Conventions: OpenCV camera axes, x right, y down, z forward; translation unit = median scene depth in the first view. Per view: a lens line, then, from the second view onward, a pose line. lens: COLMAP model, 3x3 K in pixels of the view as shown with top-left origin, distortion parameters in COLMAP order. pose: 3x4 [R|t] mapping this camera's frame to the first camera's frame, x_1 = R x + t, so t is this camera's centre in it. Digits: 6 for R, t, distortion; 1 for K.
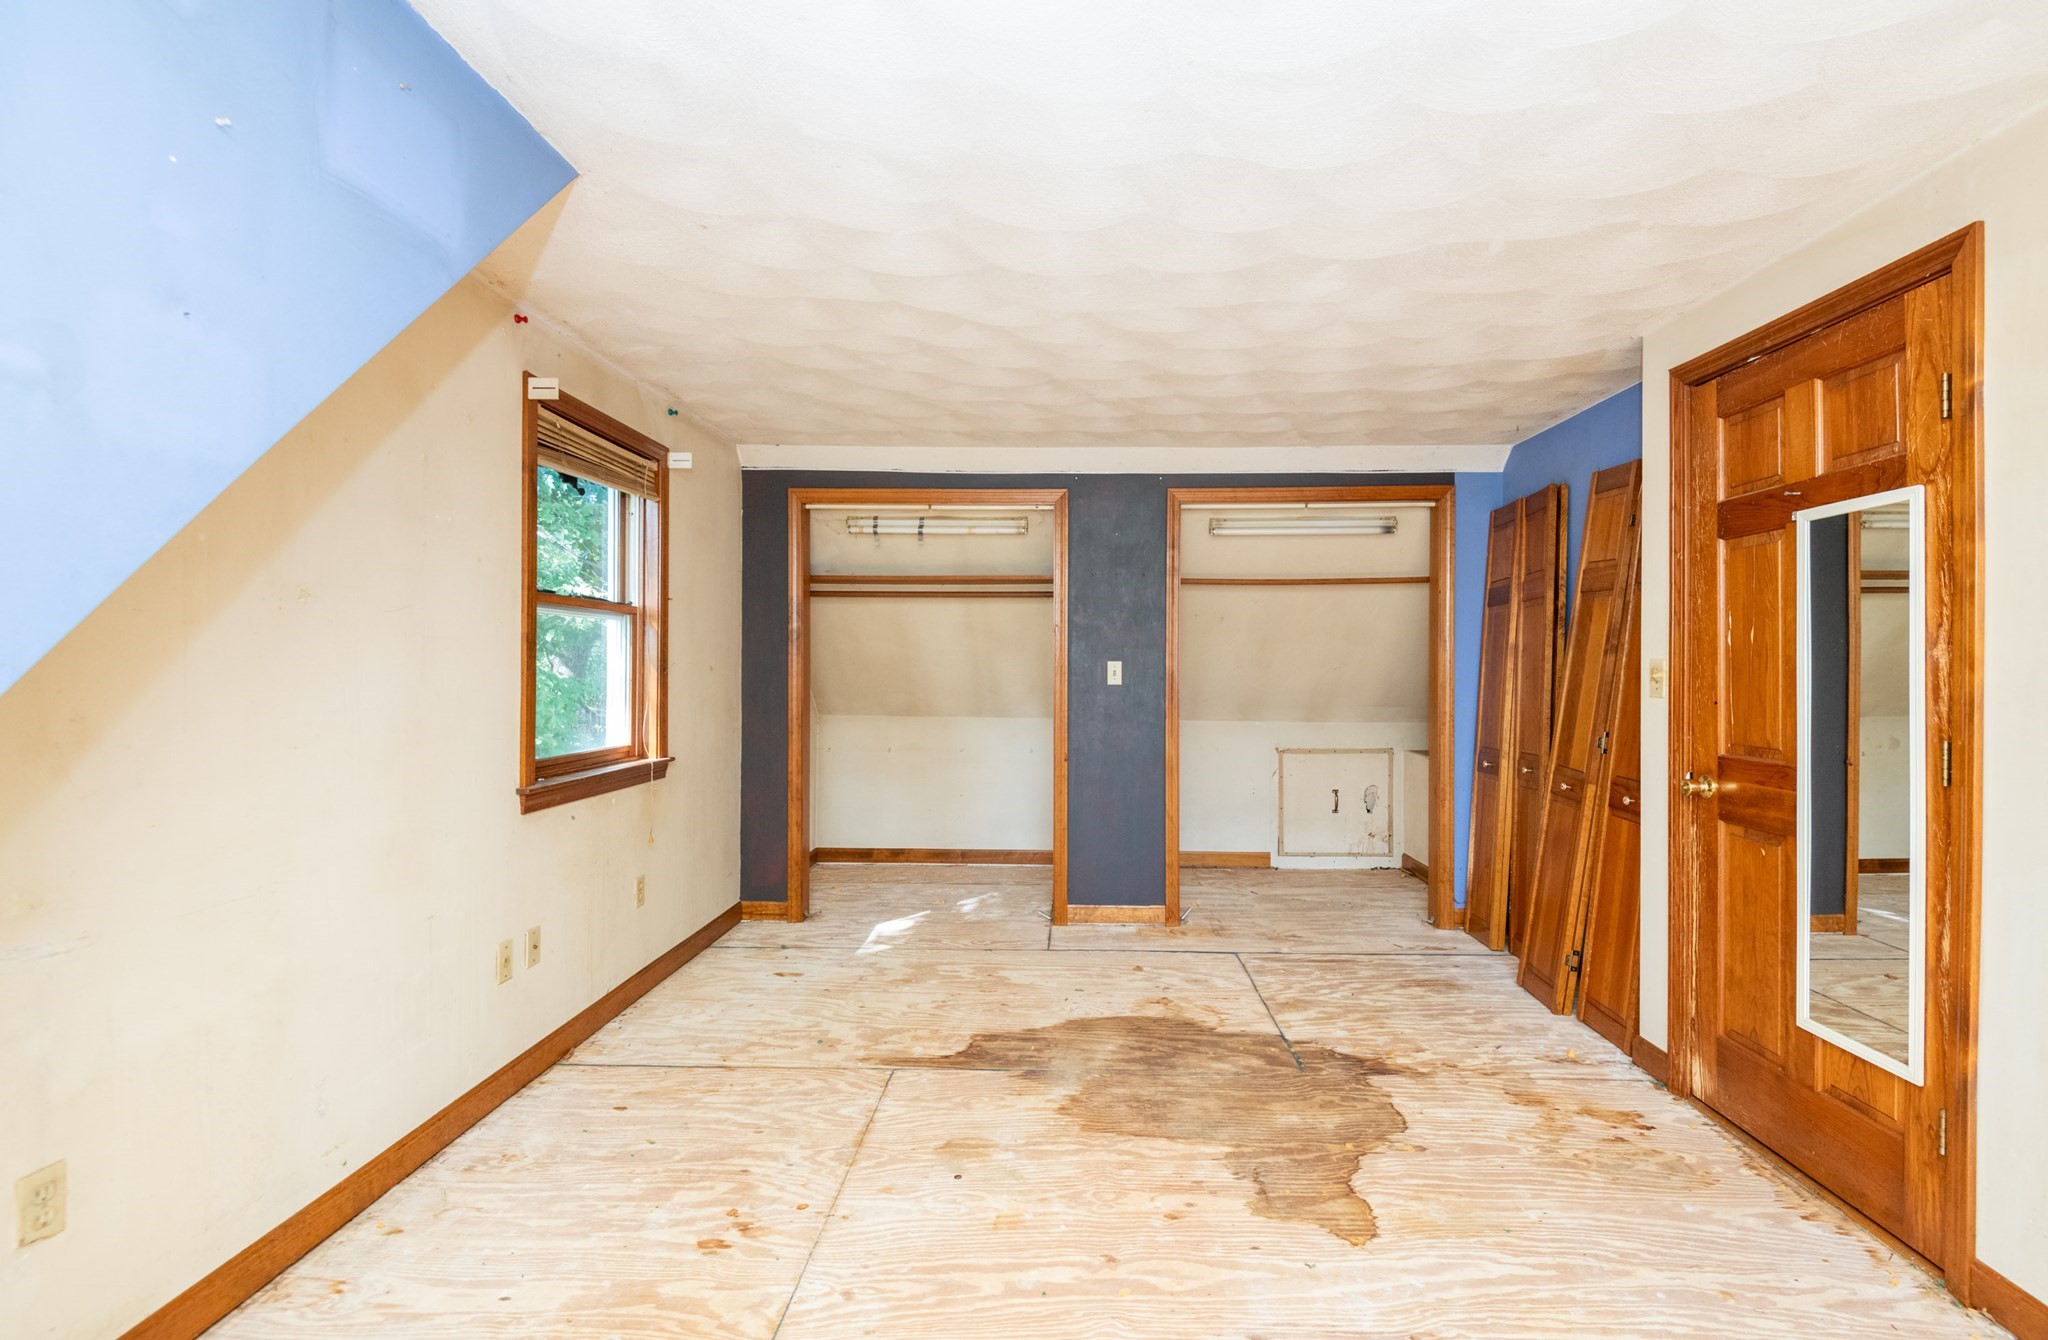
lens RADIAL K [[913.7, 0, 1046.8], [0, 913.7, 668.0], [0, 0, 1]] dist [0.050547, -0.045678]
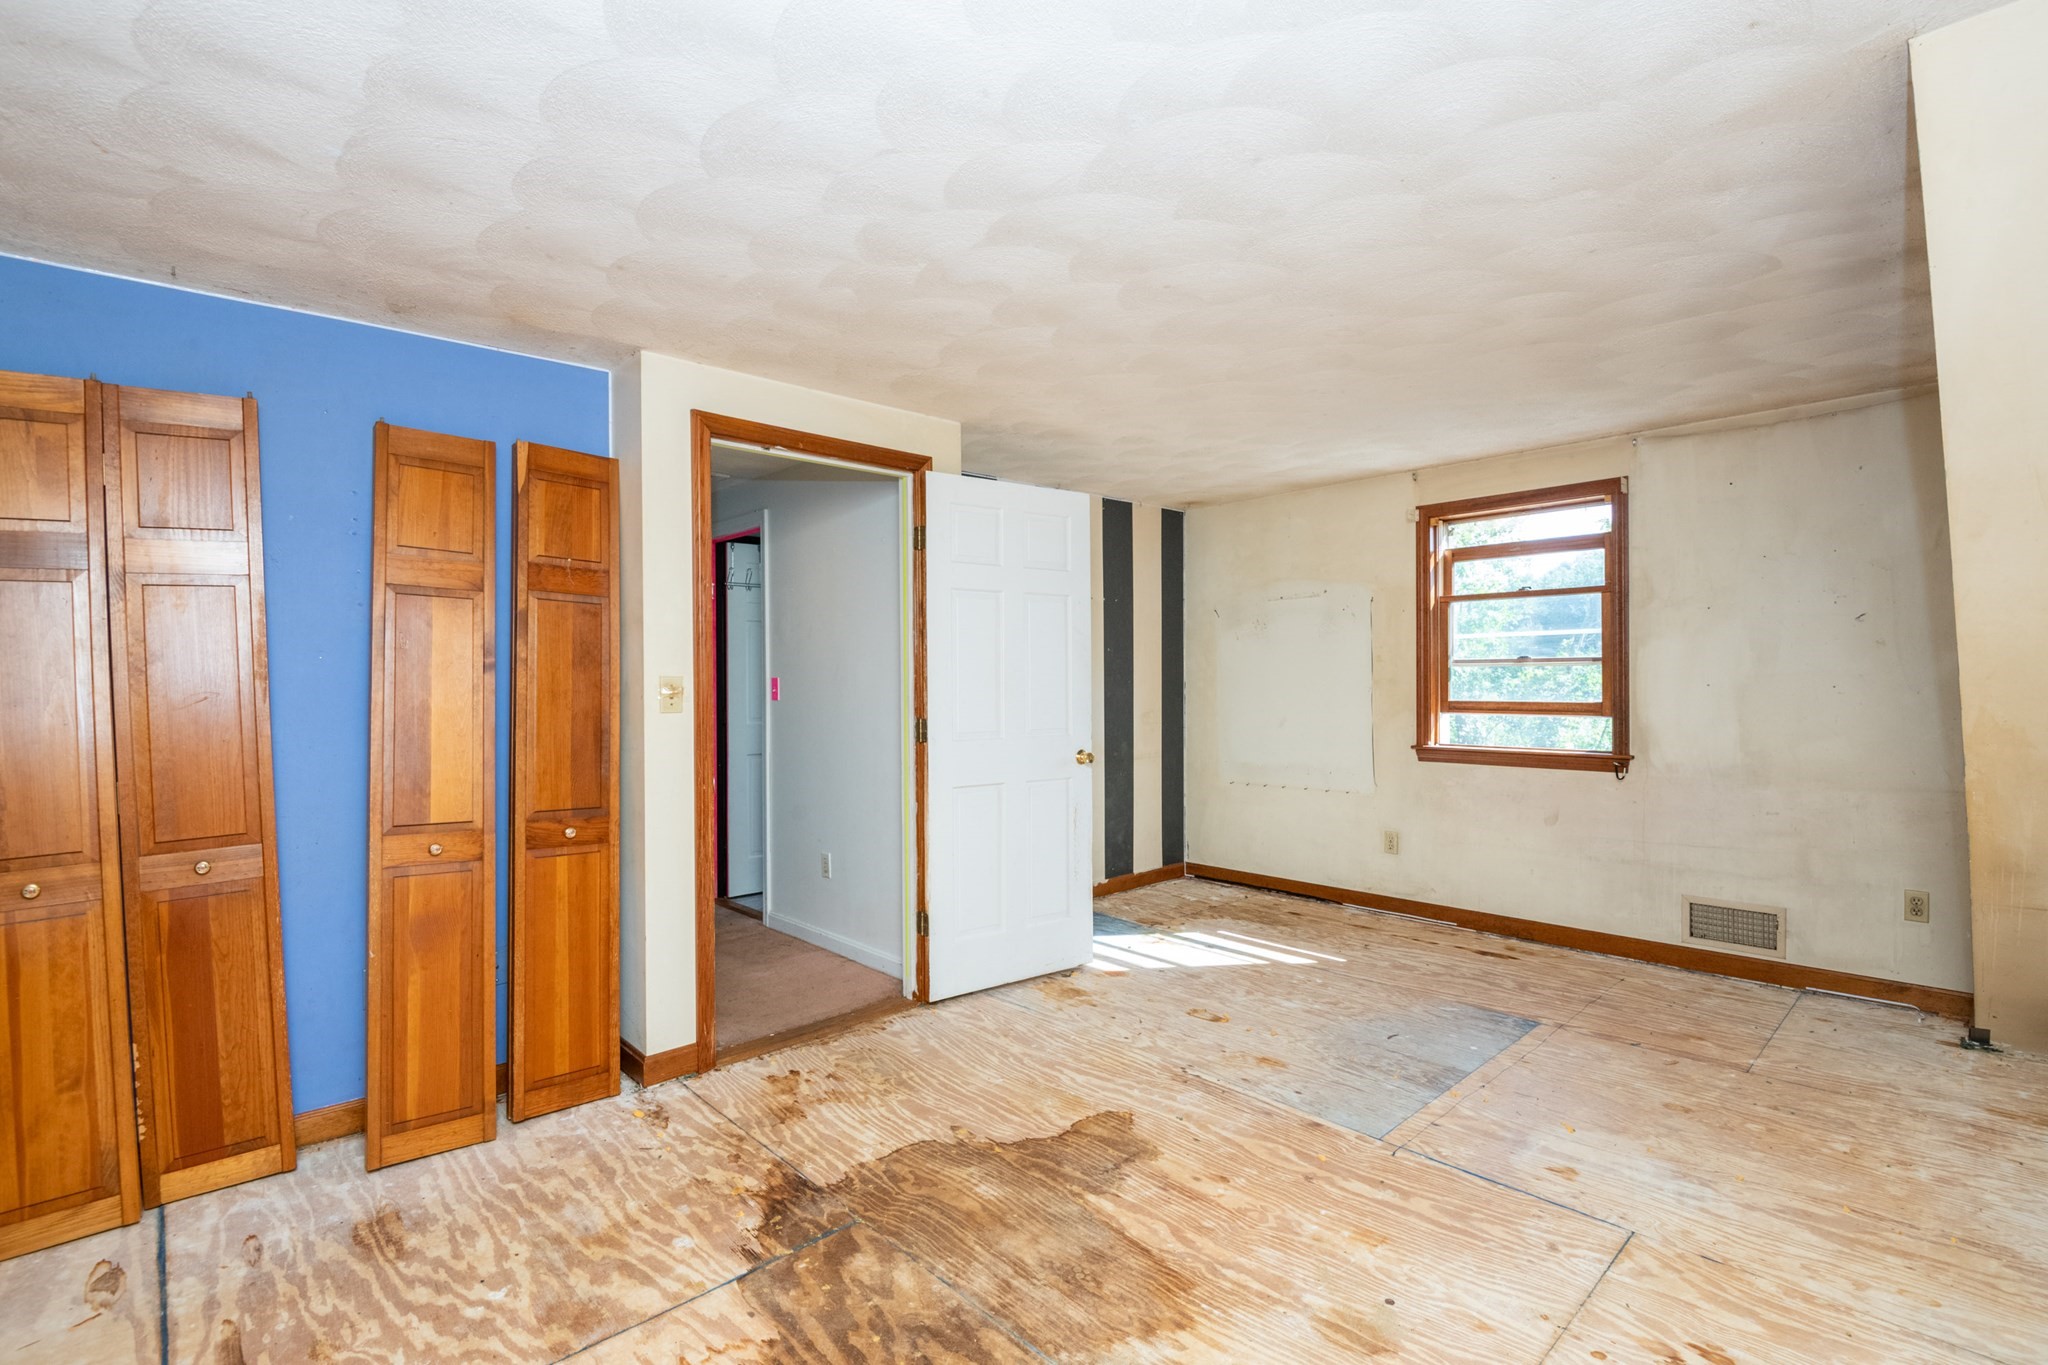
lens RADIAL K [[946.5, 0, 1044.7], [0, 946.5, 674.7], [0, 0, 1]] dist [0.007056, -0.017225]
pose [[-0.709895, 0.001303, 0.704306, -0.336393], [0.009357, 0.999927, 0.007581, -0.010079], [-0.704245, 0.011972, -0.709856, 1.290587]]
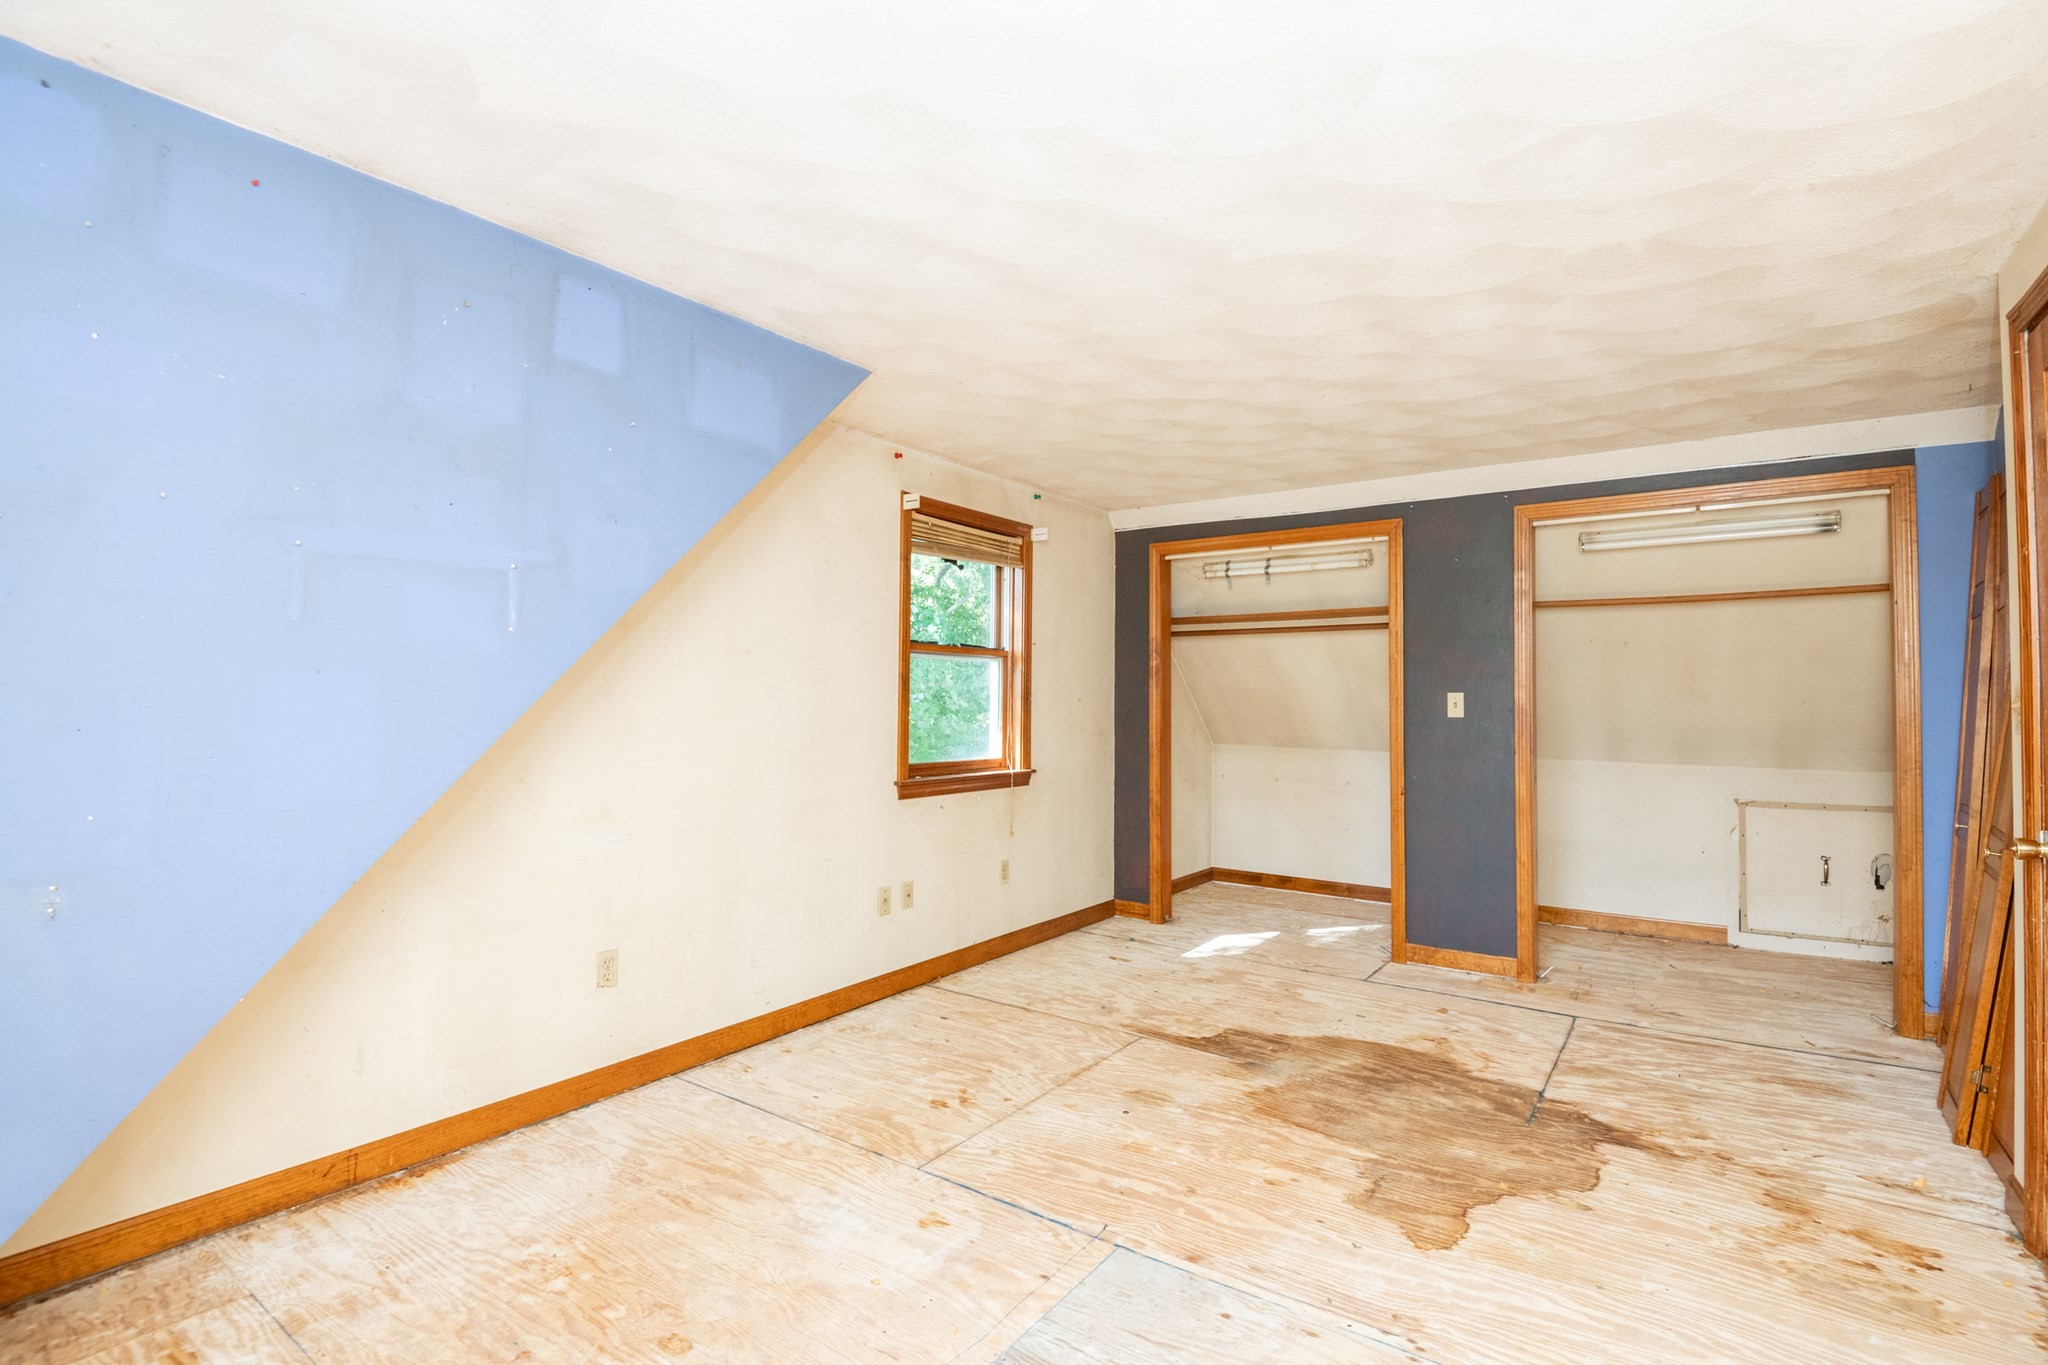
lens RADIAL K [[946.5, 0, 1044.7], [0, 946.5, 674.7], [0, 0, 1]] dist [0.007056, -0.017225]
pose [[0.835339, -0.014358, -0.549547, 0.364105], [-0.003897, 0.999479, -0.032037, 0.010092], [0.549721, 0.028904, 0.834848, -0.084799]]
